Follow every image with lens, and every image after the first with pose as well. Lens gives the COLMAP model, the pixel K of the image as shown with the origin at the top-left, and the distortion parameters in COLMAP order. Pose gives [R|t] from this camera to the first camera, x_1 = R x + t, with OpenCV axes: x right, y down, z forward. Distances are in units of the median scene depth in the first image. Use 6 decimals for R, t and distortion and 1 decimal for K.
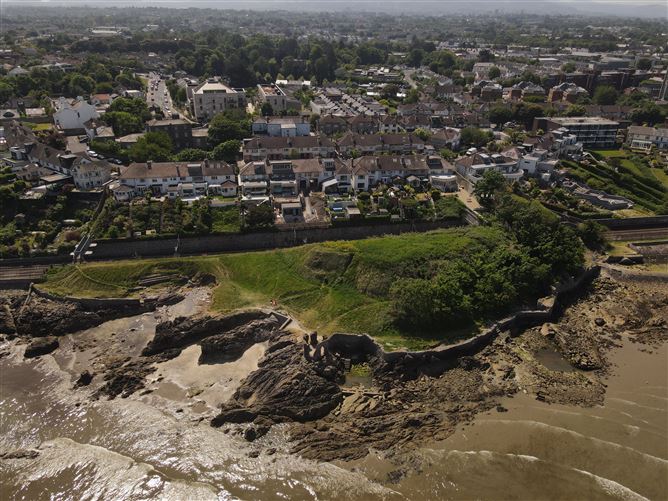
lens RADIAL K [[483.8, 0, 331.1], [0, 483.8, 254.9], [0, 0, 1]] dist [0.017667, 0.007066]
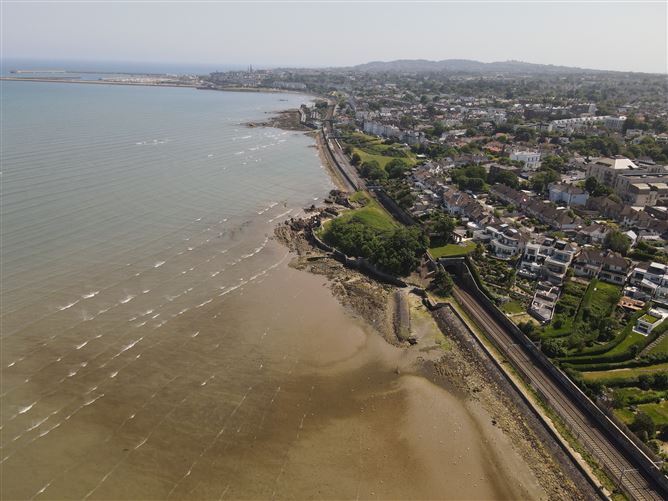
lens RADIAL K [[483.8, 0, 332.6], [0, 483.8, 251.2], [0, 0, 1]] dist [0.017667, 0.007066]
pose [[-0.021822, 0.345929, -0.938007, 1.742013], [-0.457676, 0.830689, 0.316999, -0.389188], [0.888851, 0.436221, 0.140196, 0.508585]]
